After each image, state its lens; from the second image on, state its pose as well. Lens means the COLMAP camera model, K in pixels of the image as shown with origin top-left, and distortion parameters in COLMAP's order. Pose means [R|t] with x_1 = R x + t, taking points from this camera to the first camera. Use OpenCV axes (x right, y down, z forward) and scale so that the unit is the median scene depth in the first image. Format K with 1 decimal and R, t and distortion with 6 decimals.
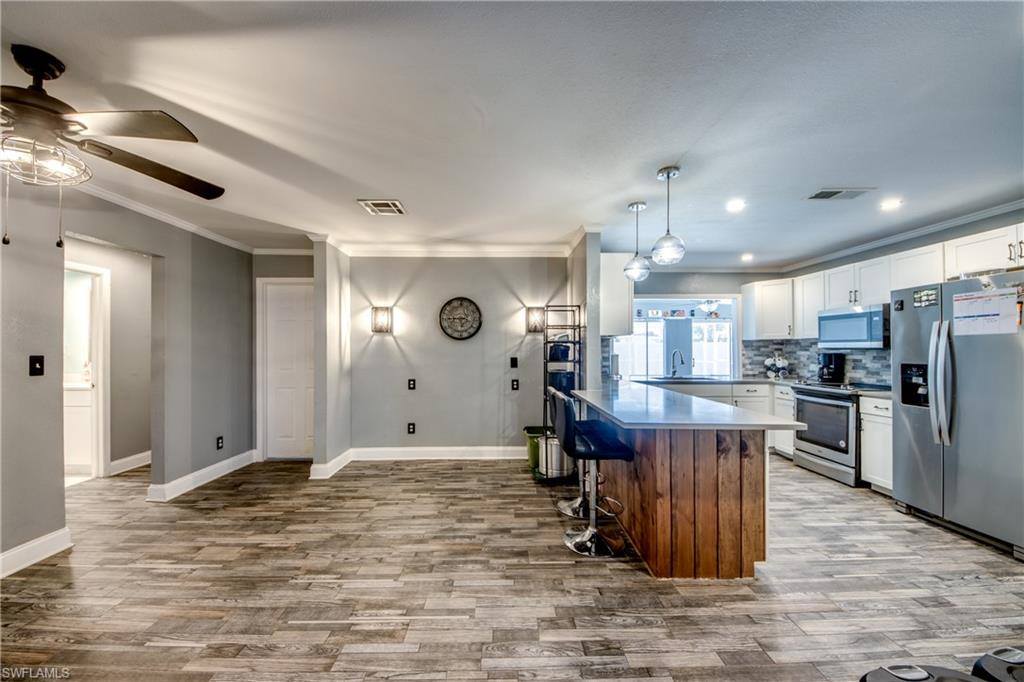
lens RADIAL K [[388.1, 0, 508.4], [0, 388.1, 344.7], [0, 0, 1]] dist [0.034422, -0.021274]
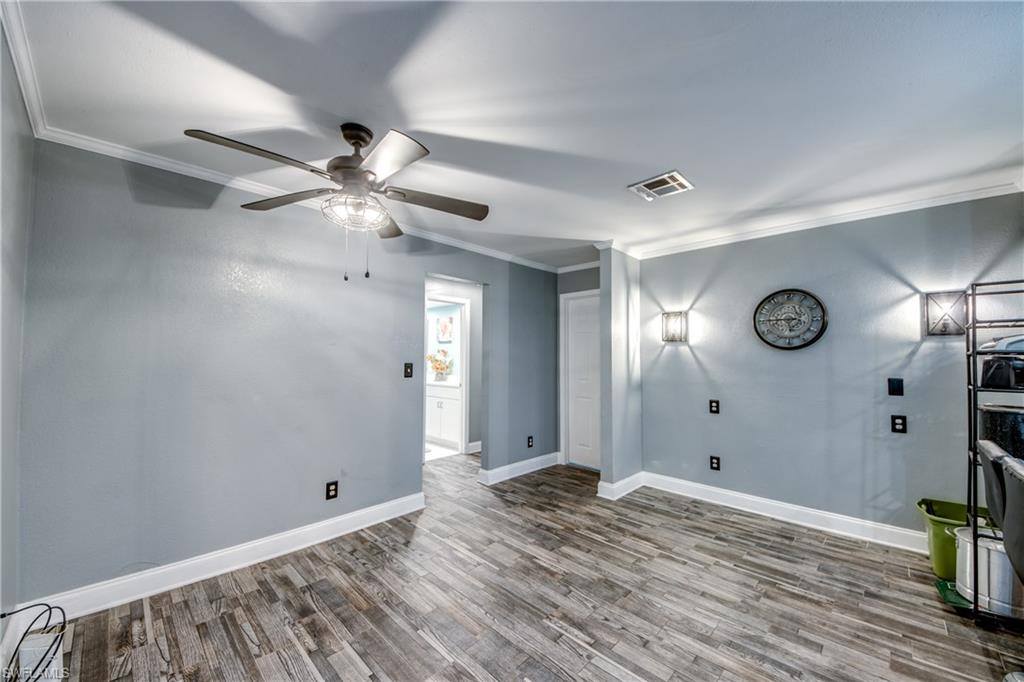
lens RADIAL K [[385.9, 0, 510.2], [0, 385.9, 343.2], [0, 0, 1]] dist [0.025323, -0.020097]
pose [[0.711924, -0.018284, -0.702019, 0.015140], [-0.002973, 0.999574, -0.029048, -0.003034], [0.702250, 0.022767, 0.711566, 0.176940]]
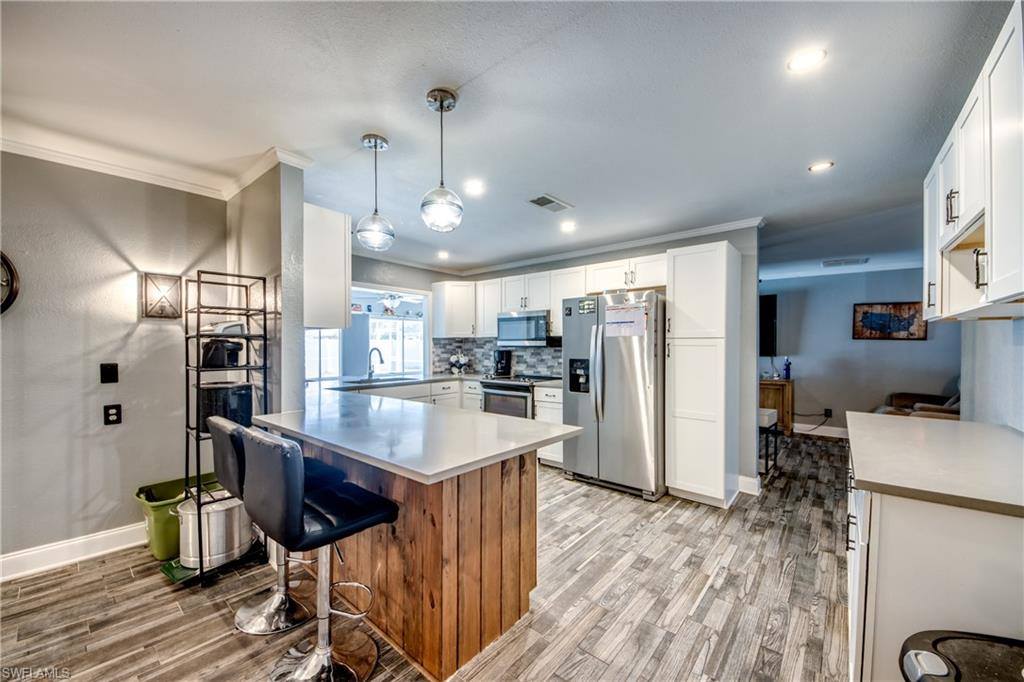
lens RADIAL K [[389.4, 0, 510.1], [0, 389.4, 348.2], [0, 0, 1]] dist [0.027886, -0.021097]
pose [[0.660590, -0.004421, 0.750734, -0.031549], [-0.008137, 0.999882, 0.013048, 0.000328], [-0.750703, -0.014729, 0.660476, 0.278688]]
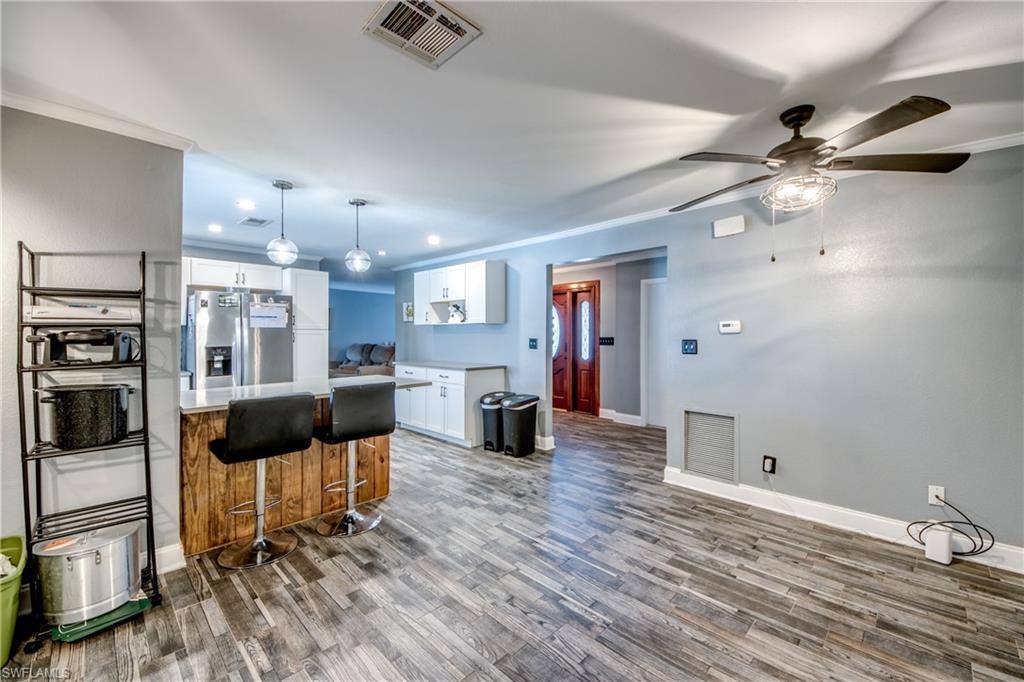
lens RADIAL K [[401.7, 0, 515.9], [0, 401.7, 334.9], [0, 0, 1]] dist [0.064054, -0.041349]
pose [[-0.703804, 0.000648, 0.710394, -0.600693], [-0.002331, 0.999992, -0.003222, 0.007793], [-0.710391, -0.003924, -0.703797, 1.024934]]
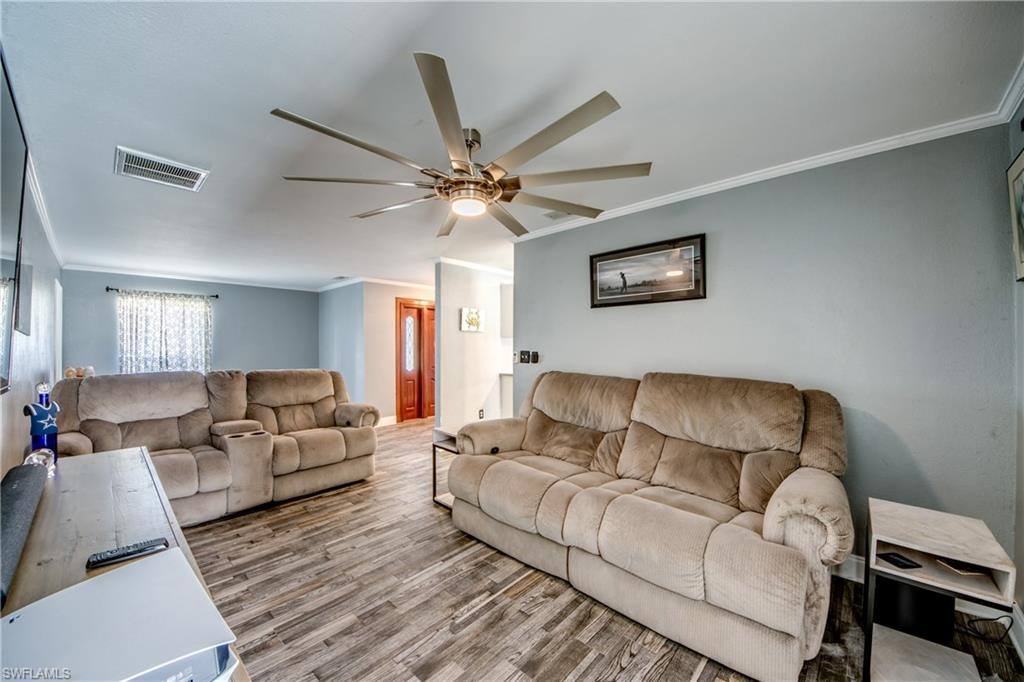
lens RADIAL K [[384.0, 0, 508.8], [0, 384.0, 344.3], [0, 0, 1]] dist [0.032852, -0.020095]
pose [[-0.695485, 0.003340, -0.718533, 1.858043], [0.011413, 0.999914, -0.006398, 0.003765], [0.718450, -0.012651, -0.695463, 1.188650]]
